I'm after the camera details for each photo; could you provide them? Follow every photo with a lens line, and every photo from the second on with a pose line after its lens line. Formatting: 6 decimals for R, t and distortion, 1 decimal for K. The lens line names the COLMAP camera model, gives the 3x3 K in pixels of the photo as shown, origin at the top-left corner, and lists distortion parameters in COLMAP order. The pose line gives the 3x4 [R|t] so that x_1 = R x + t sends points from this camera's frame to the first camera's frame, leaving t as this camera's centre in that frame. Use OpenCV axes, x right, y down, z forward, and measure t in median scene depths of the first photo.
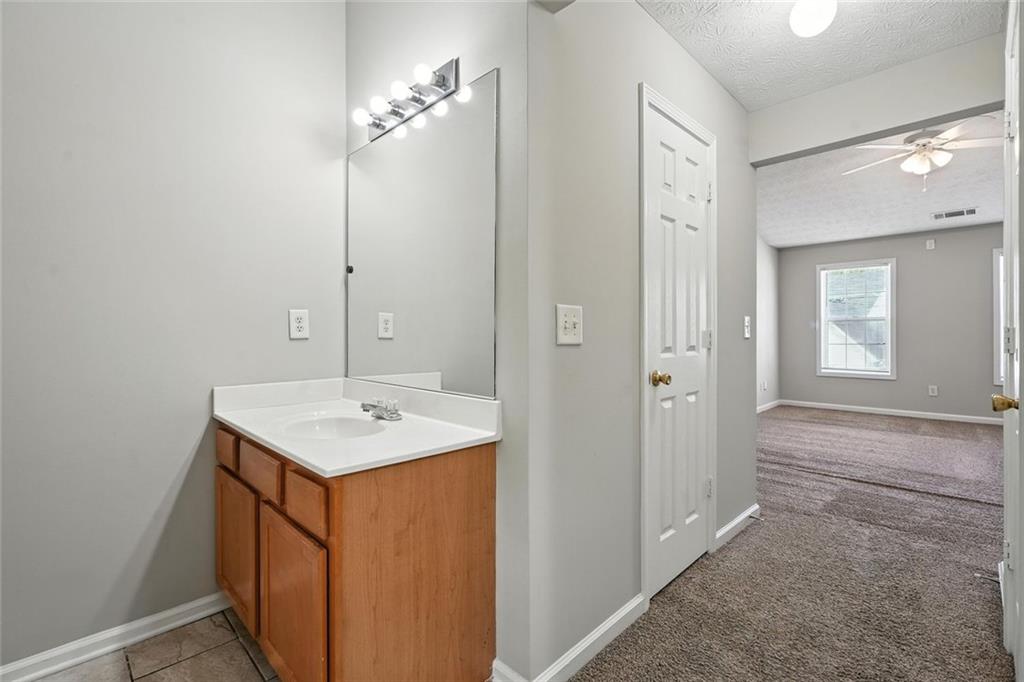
lens RADIAL K [[456.0, 0, 510.1], [0, 456.0, 335.2], [0, 0, 1]] dist [-0.001799, -0.000701]
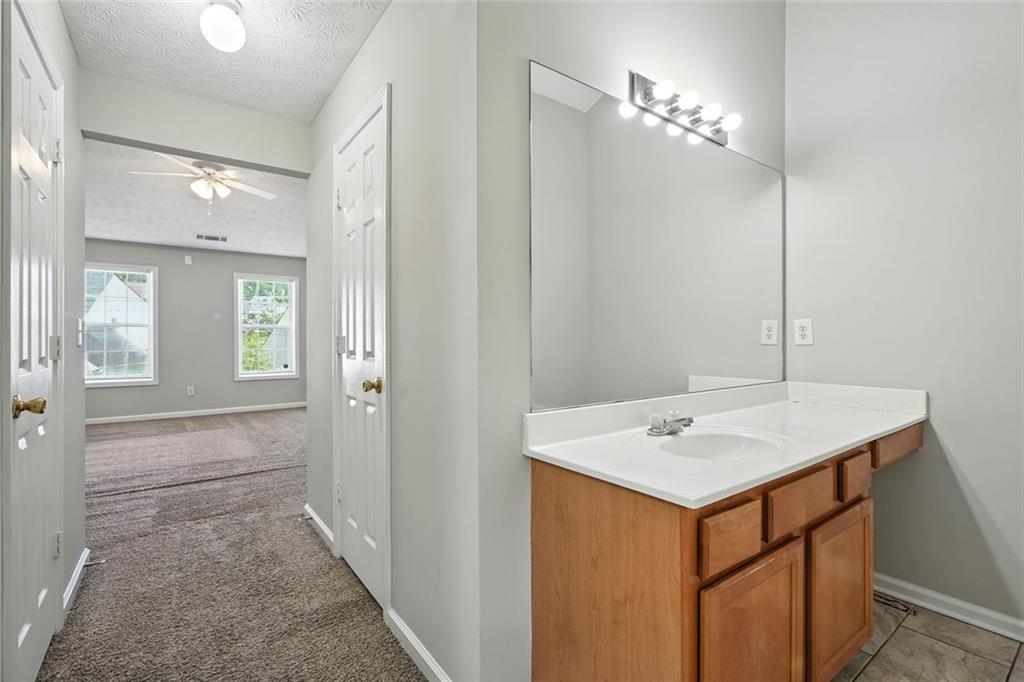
lens RADIAL K [[456.0, 0, 514.1], [0, 456.0, 338.5], [0, 0, 1]] dist [-0.001799, -0.000701]
pose [[0.154194, 0.003604, 0.988034, -0.137929], [0.002638, 0.999988, -0.004059, -0.001205], [-0.988037, 0.003232, 0.154183, 0.105925]]
